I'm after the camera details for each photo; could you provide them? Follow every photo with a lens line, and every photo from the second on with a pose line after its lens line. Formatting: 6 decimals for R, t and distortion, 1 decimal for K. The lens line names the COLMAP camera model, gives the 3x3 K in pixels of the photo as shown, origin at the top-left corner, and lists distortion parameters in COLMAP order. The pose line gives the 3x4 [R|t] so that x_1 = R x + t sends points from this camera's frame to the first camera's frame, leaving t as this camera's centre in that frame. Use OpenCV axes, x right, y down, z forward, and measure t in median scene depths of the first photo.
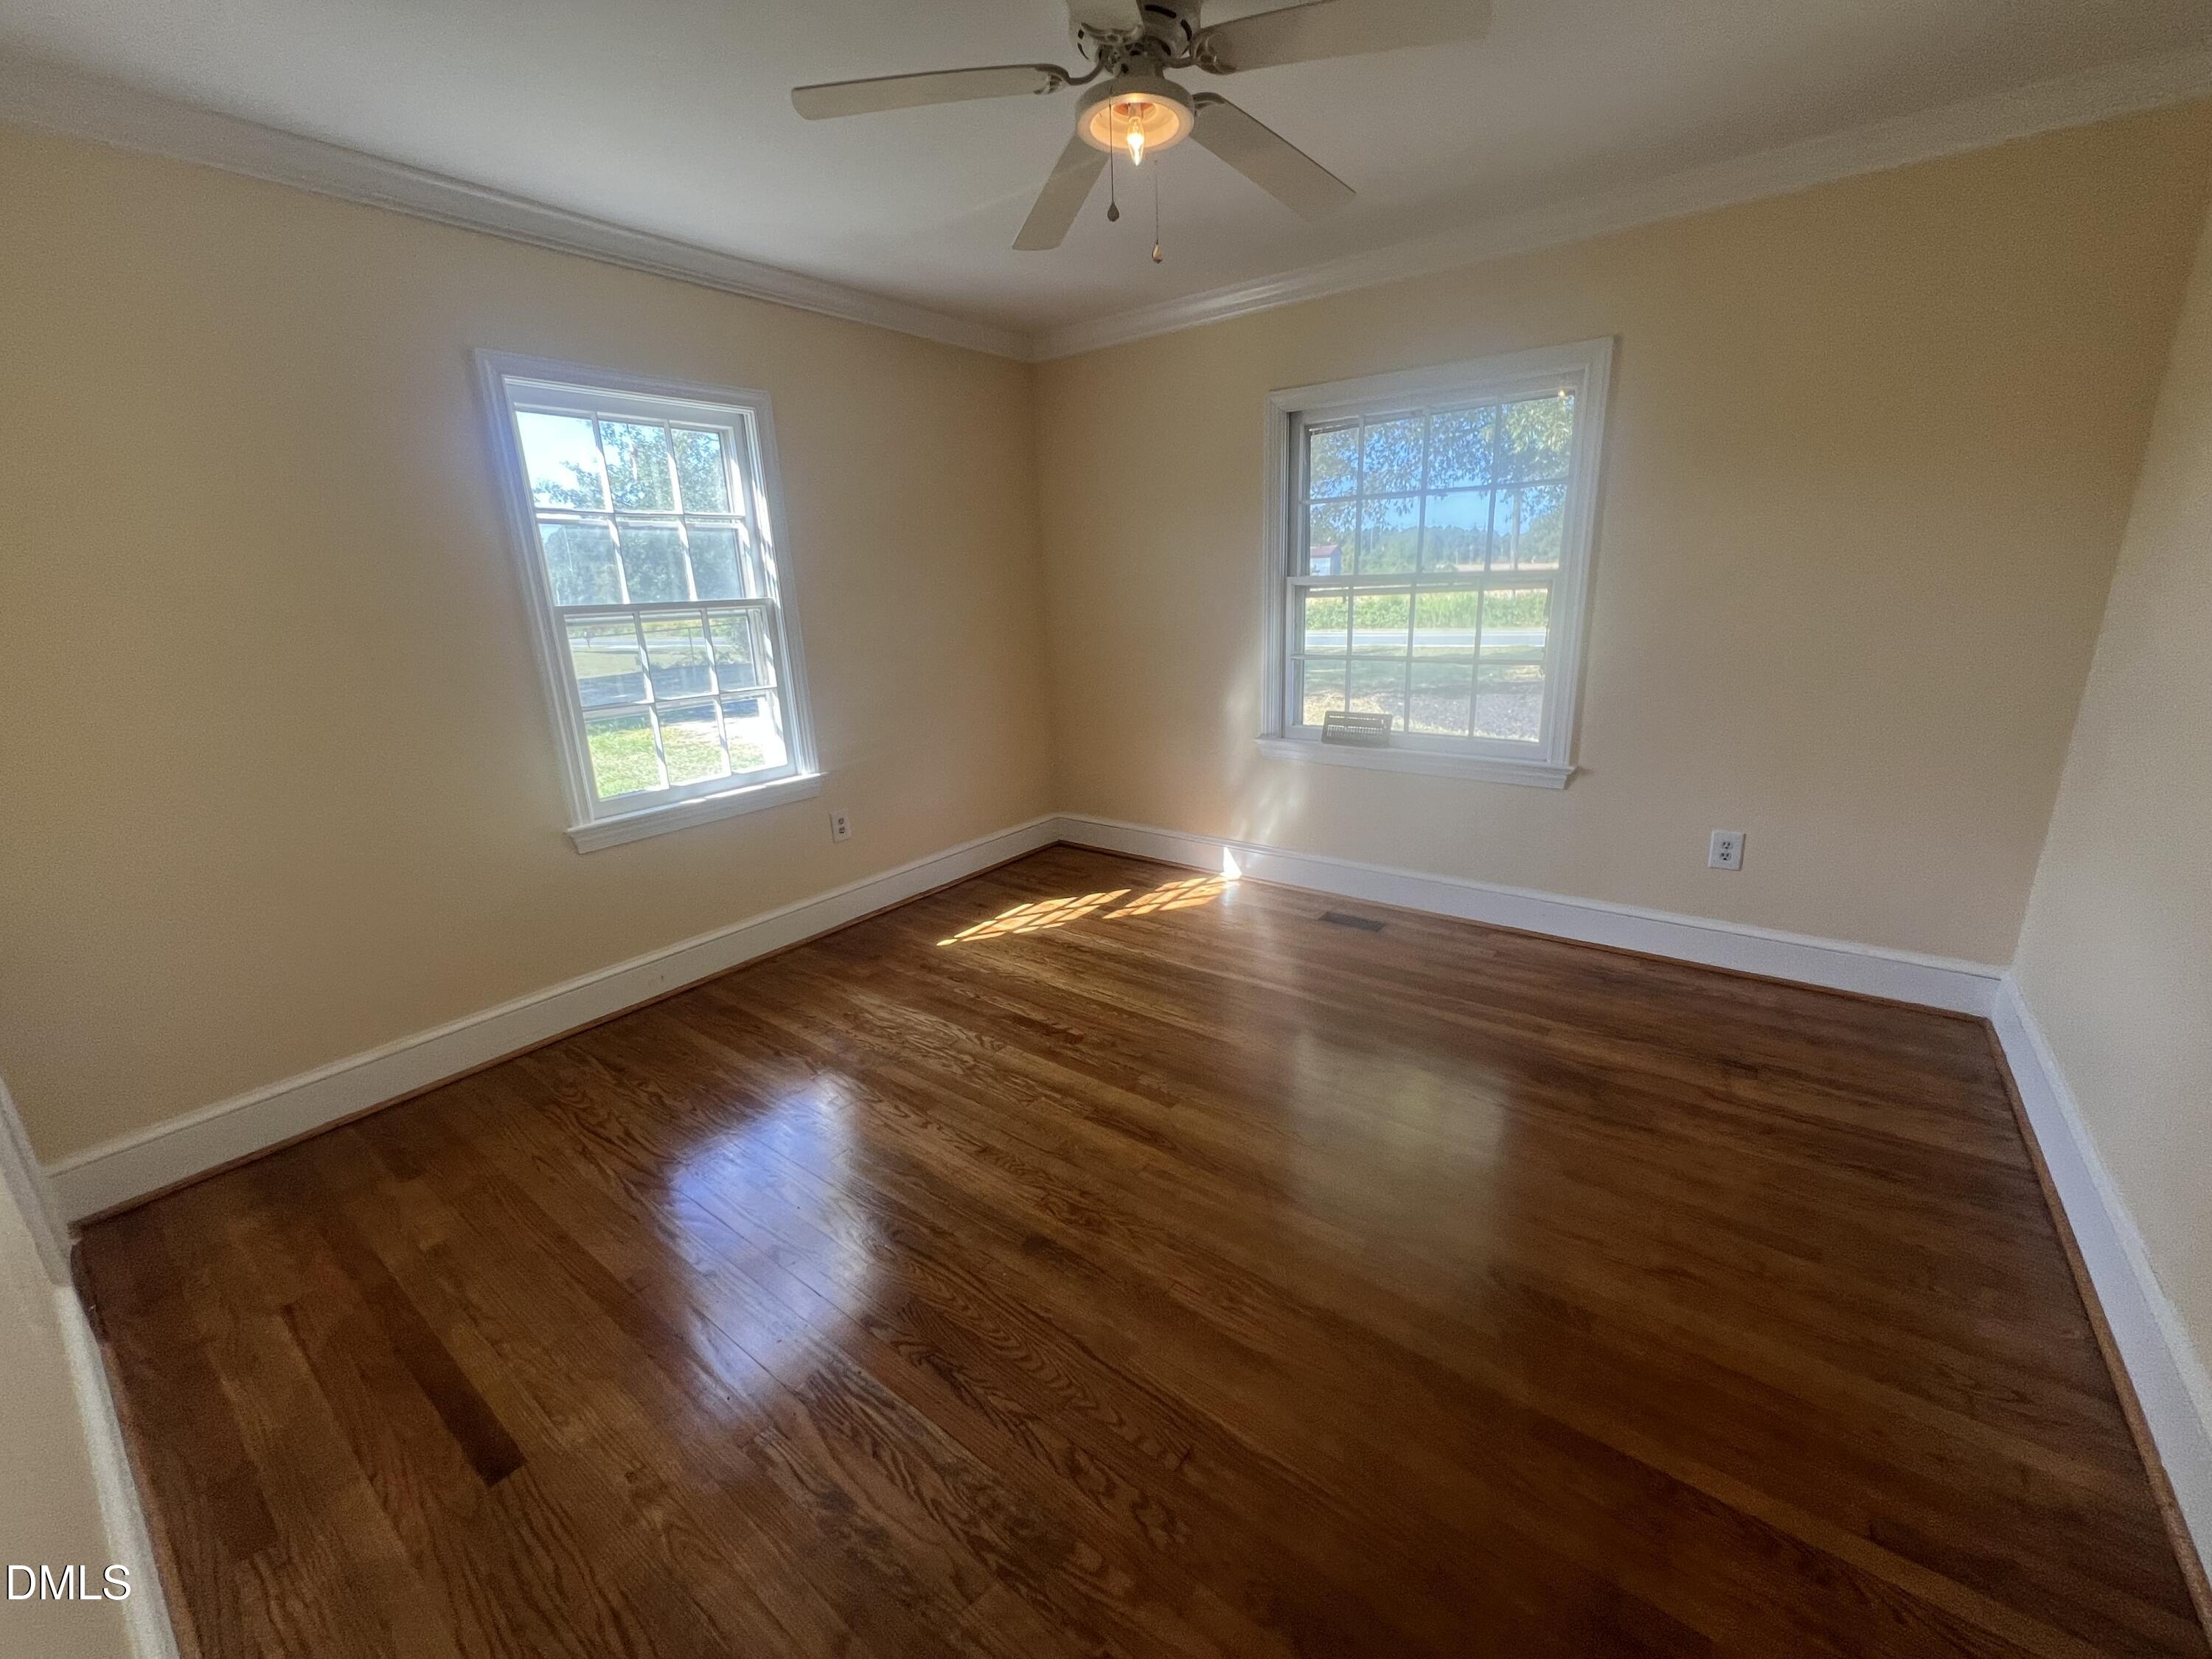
lens RADIAL K [[888.0, 0, 1139.4], [0, 888.0, 828.8], [0, 0, 1]] dist [-0.006028, 0.001263]
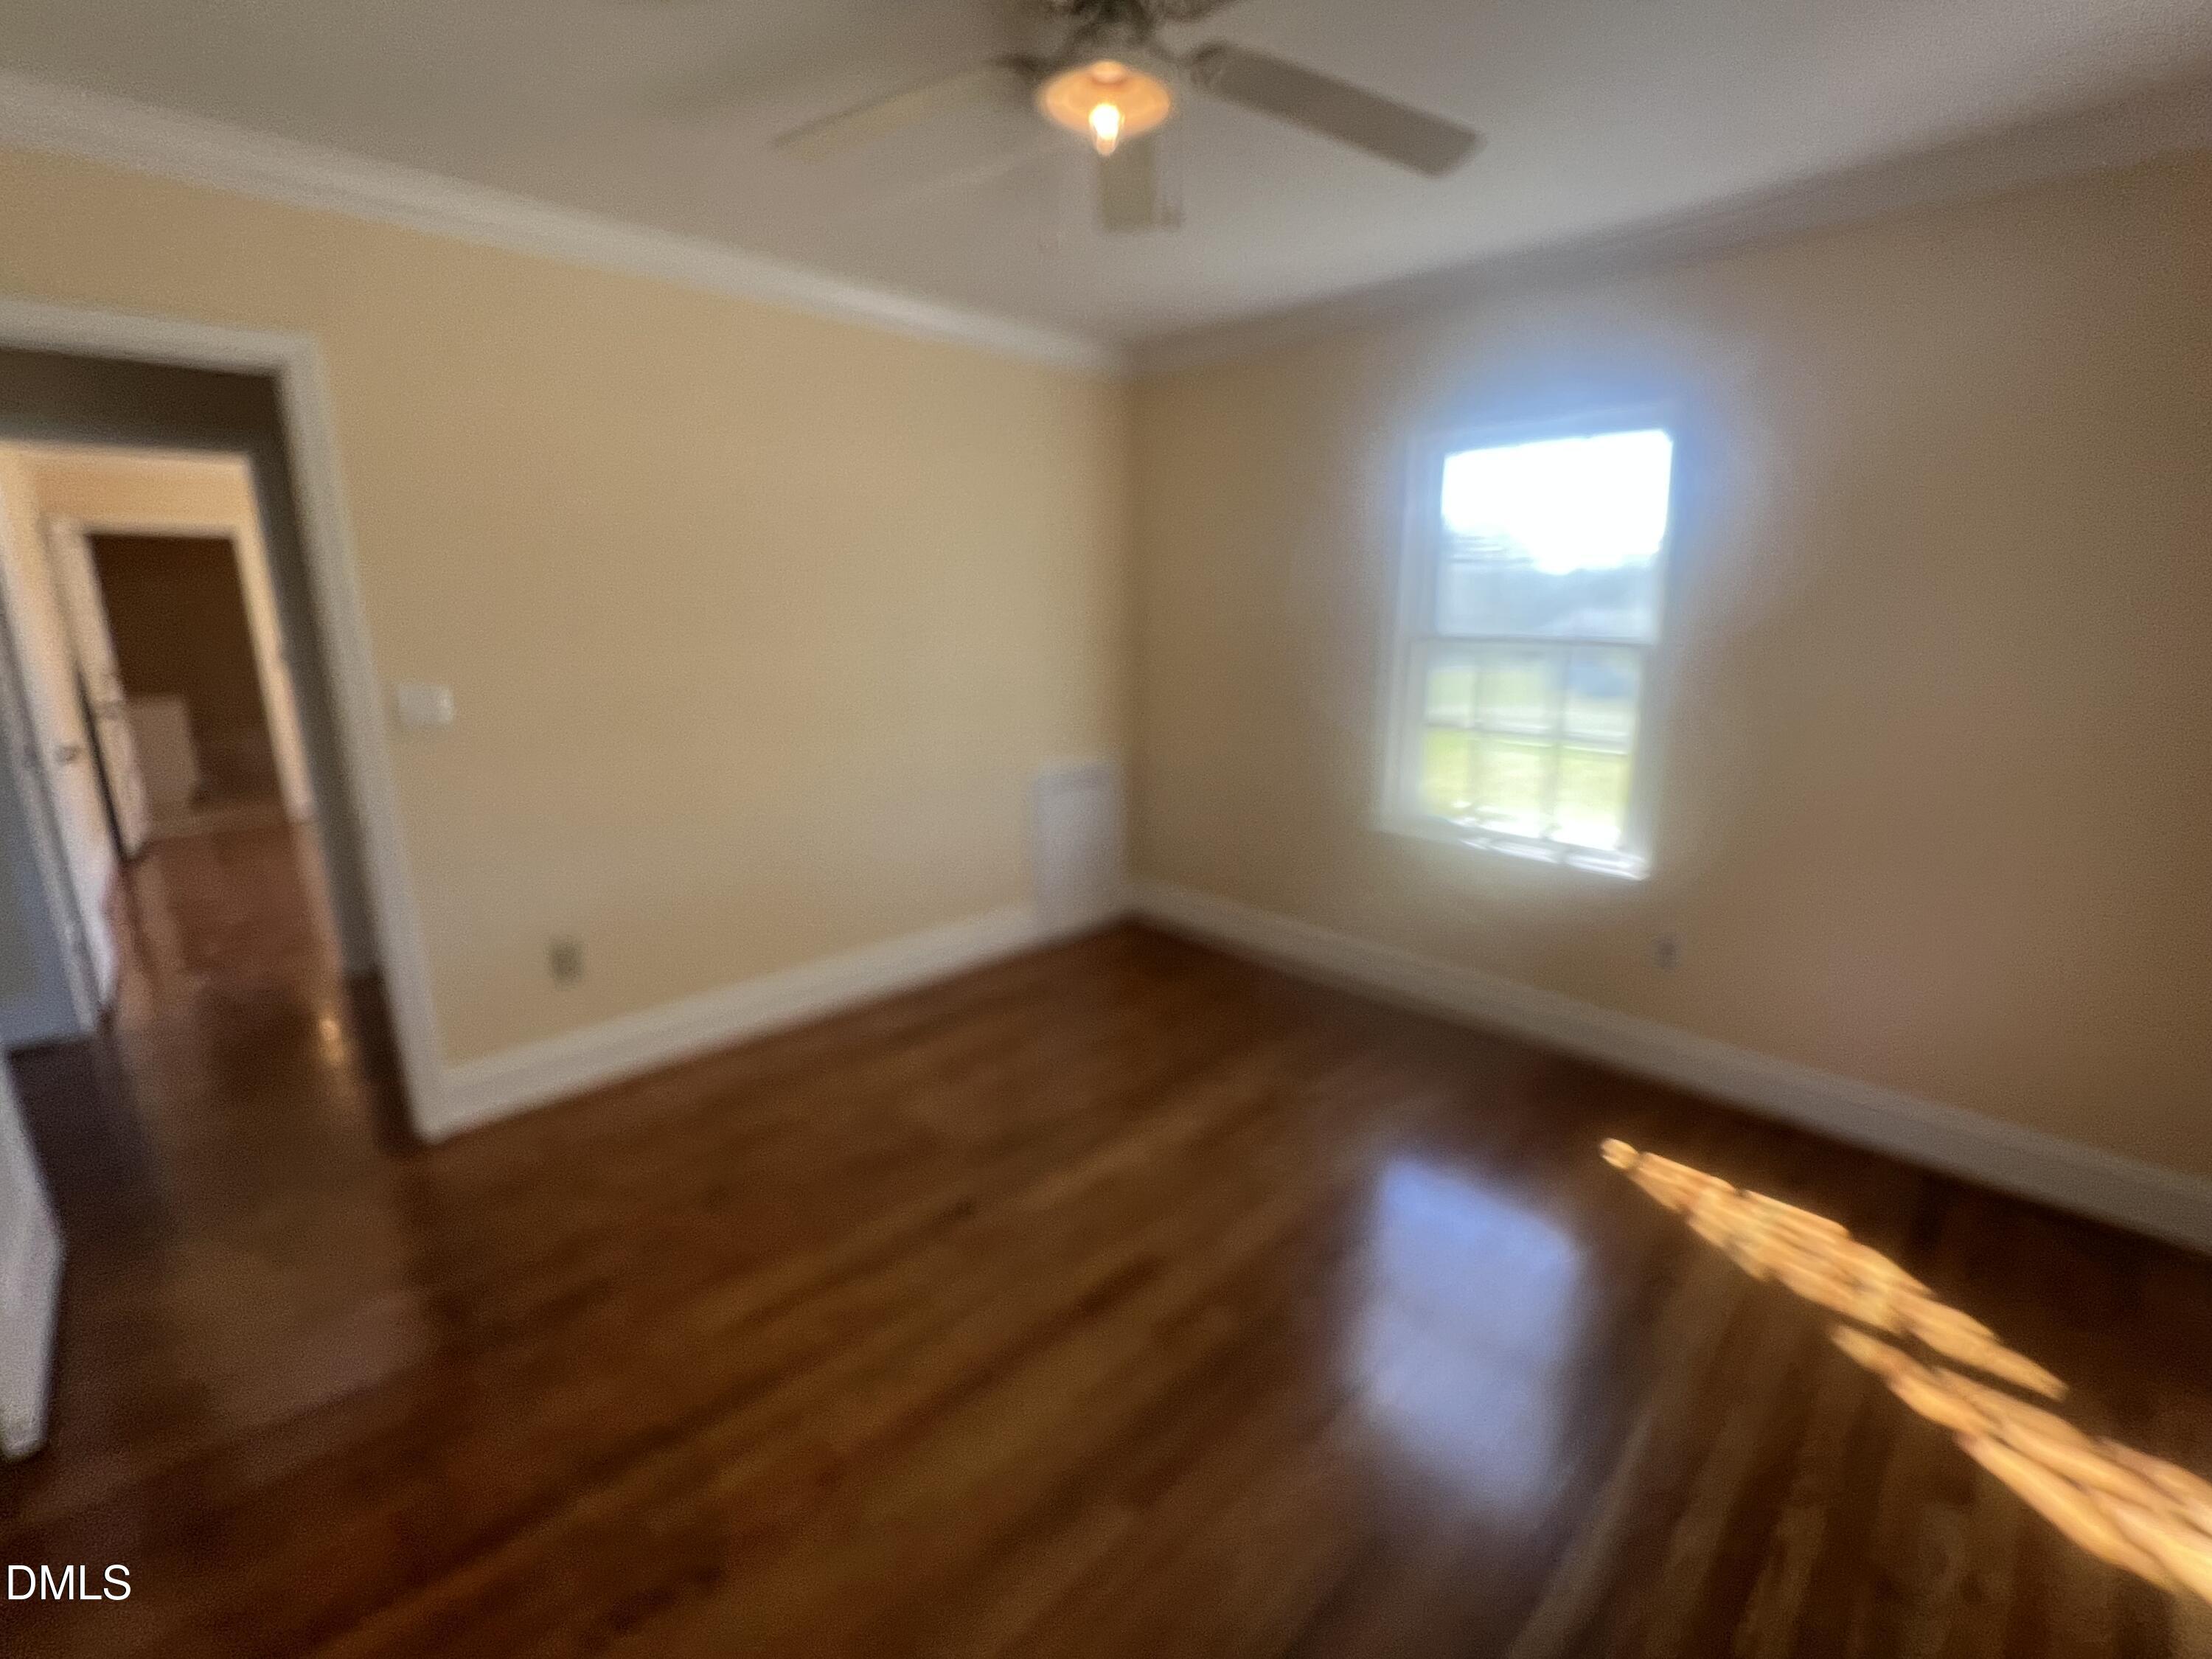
lens RADIAL K [[963.3, 0, 1085.6], [0, 963.3, 835.5], [0, 0, 1]] dist [-0.010128, -0.000370]
pose [[-0.188431, 0.275017, -0.942793, 0.694398], [-0.260905, 0.911475, 0.318027, -0.314488], [0.946796, 0.305906, -0.099997, 0.877400]]
